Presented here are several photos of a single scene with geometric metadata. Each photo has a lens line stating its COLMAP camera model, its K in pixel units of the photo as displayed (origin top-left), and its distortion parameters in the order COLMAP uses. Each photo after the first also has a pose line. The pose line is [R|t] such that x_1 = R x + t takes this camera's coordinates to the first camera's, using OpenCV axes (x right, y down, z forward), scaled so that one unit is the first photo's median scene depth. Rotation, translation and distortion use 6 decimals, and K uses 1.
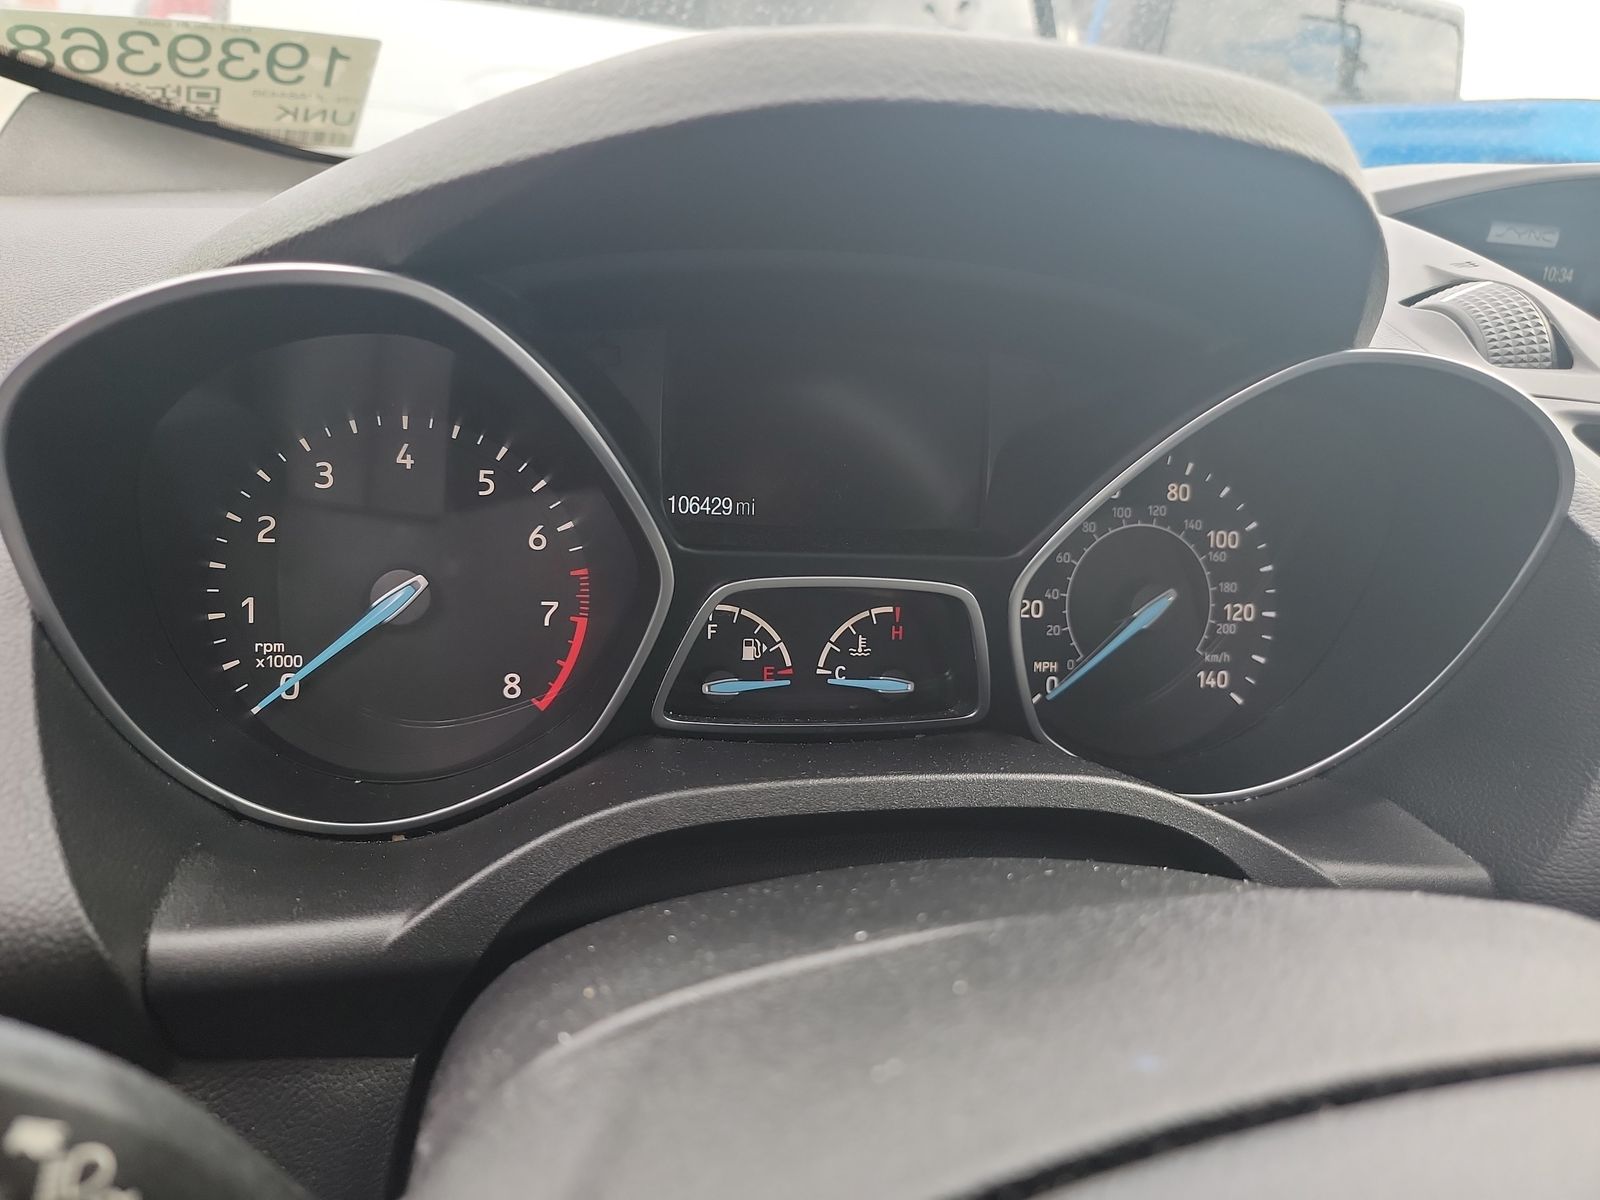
lens RADIAL K [[1141.6, 0, 804.8], [0, 1141.6, 603.6], [0, 0, 1]] dist [0.026997, -0.002781]
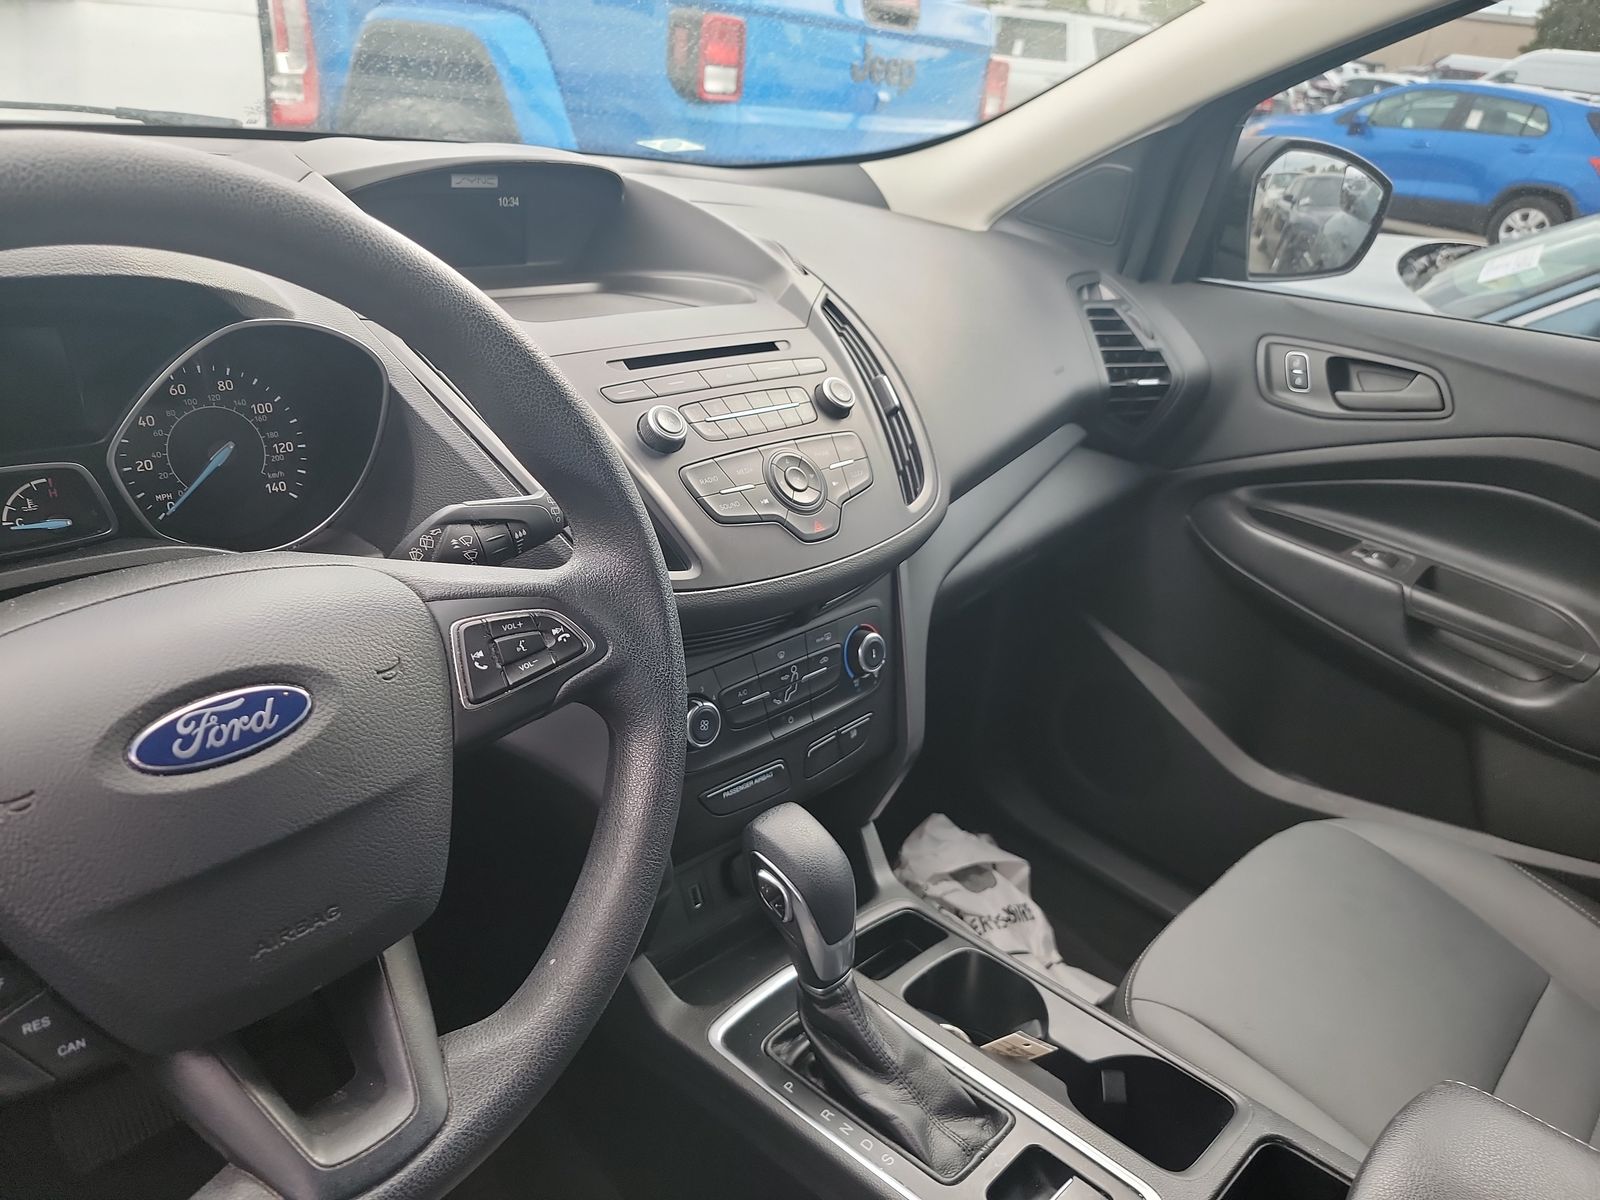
lens RADIAL K [[1141.6, 0, 804.8], [0, 1141.6, 603.6], [0, 0, 1]] dist [0.026997, -0.002781]
pose [[0.854290, -0.225503, 0.468334, 0.197776], [0.146155, 0.968854, 0.199902, 0.004688], [-0.498826, -0.102325, 0.860641, -1.082735]]
